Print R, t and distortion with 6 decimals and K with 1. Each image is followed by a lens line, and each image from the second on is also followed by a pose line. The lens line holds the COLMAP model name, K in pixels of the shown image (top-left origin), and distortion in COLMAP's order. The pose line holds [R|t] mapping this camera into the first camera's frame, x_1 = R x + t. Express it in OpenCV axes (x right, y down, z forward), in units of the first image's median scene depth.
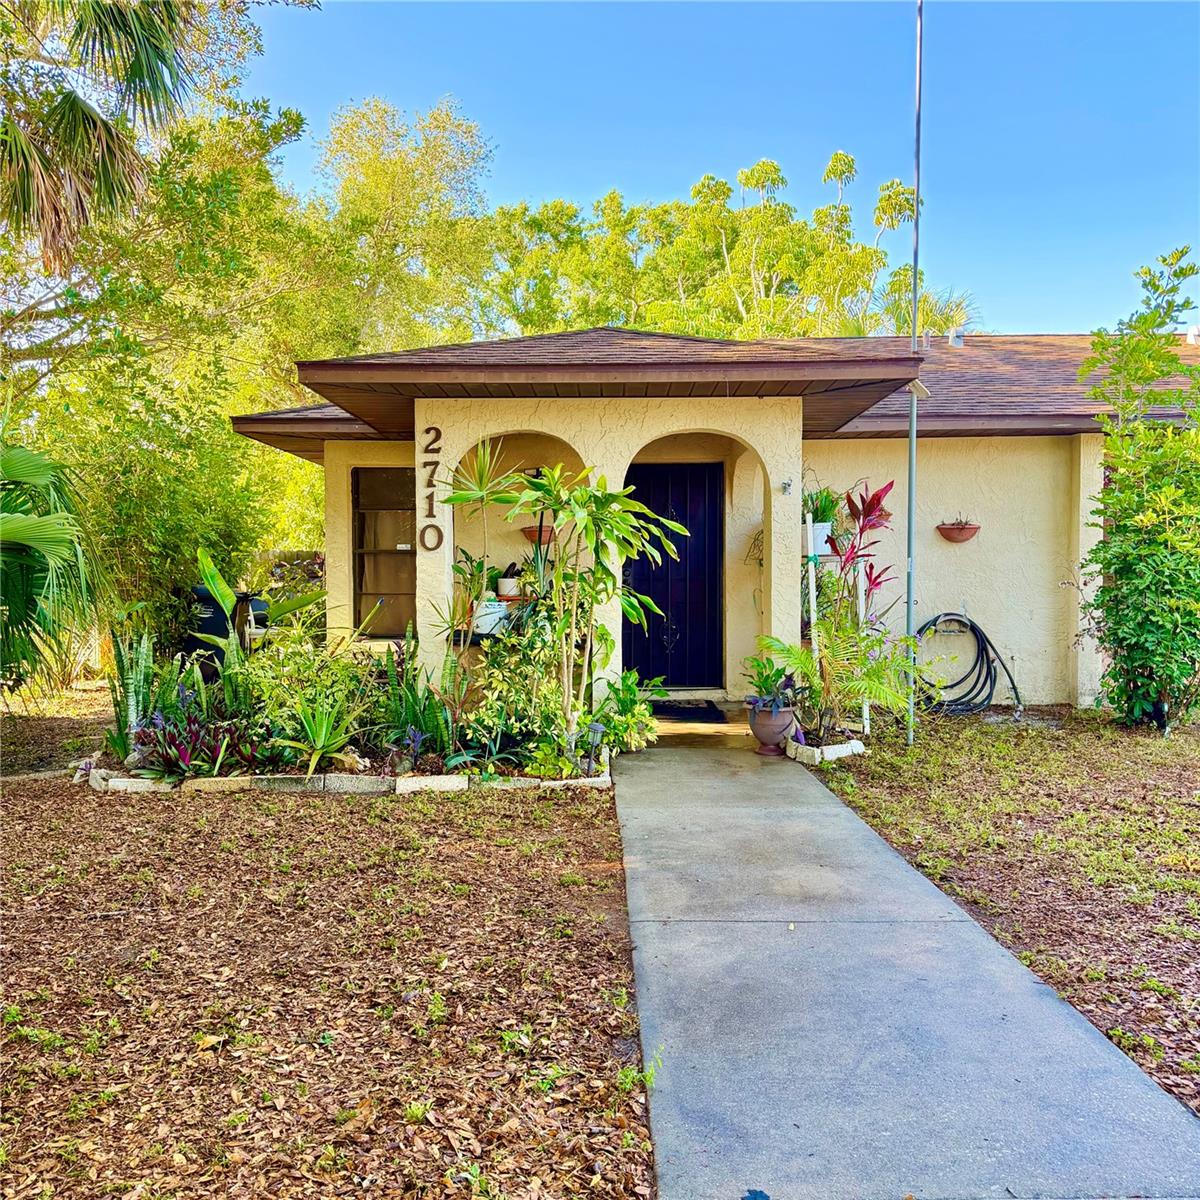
lens RADIAL K [[1115.5, 0, 599.9], [0, 1115.5, 603.6], [0, 0, 1]] dist [-0.003623, 0.000000]
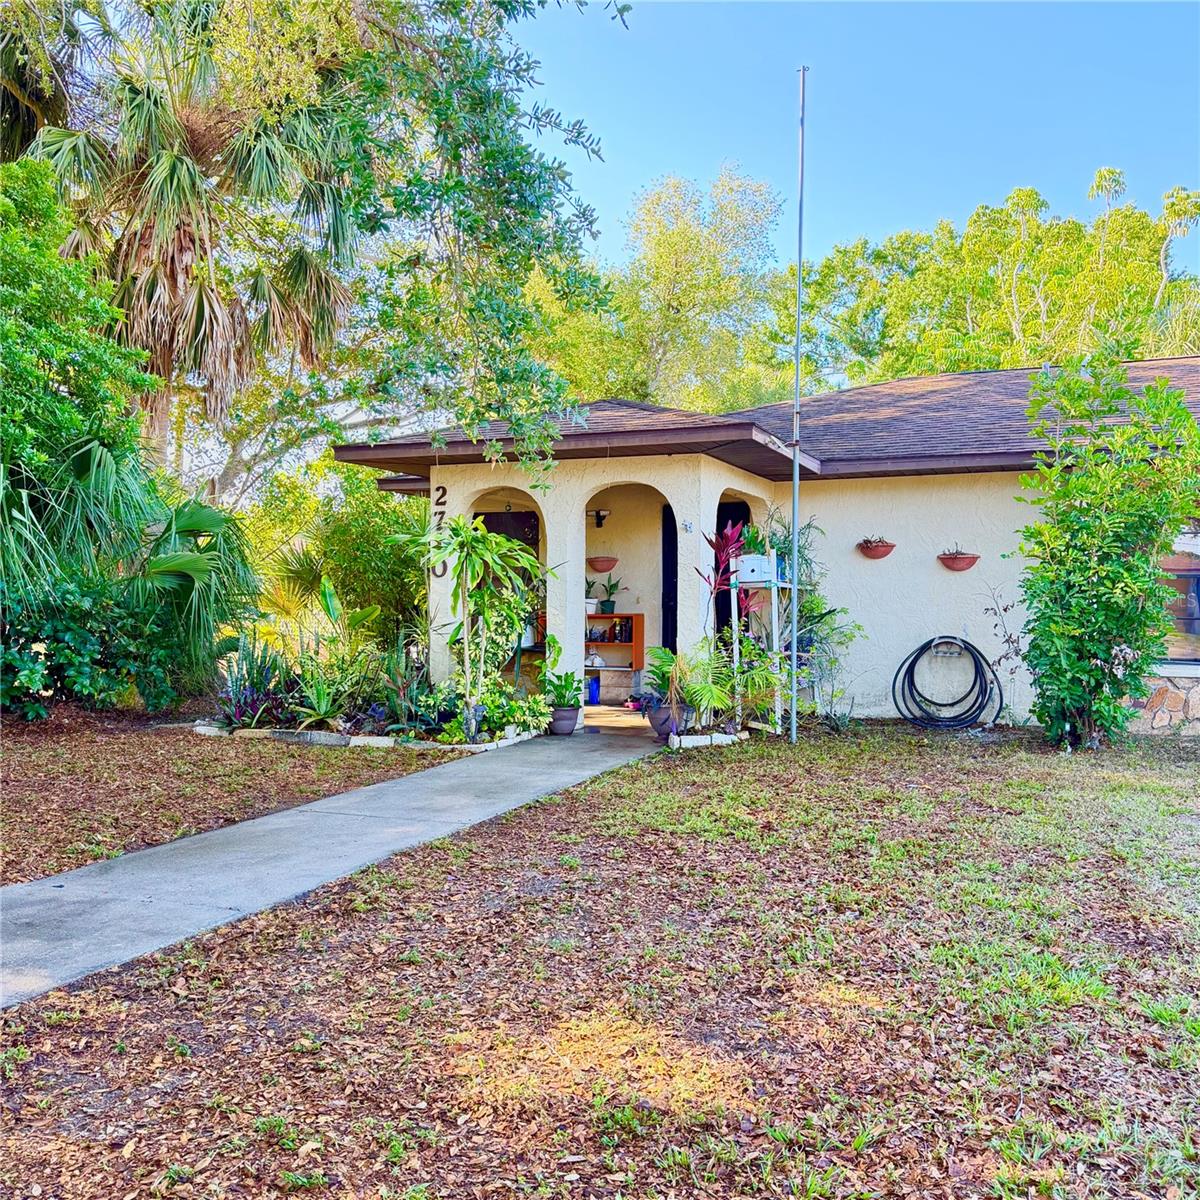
lens RADIAL K [[1115.5, 0, 600.2], [0, 1115.5, 596.3], [0, 0, 1]] dist [-0.003623, 0.000000]
pose [[0.922721, 0.010286, -0.385331, 0.550735], [-0.020853, 0.999512, -0.023255, 0.002729], [0.384903, 0.029493, 0.922486, -0.170502]]
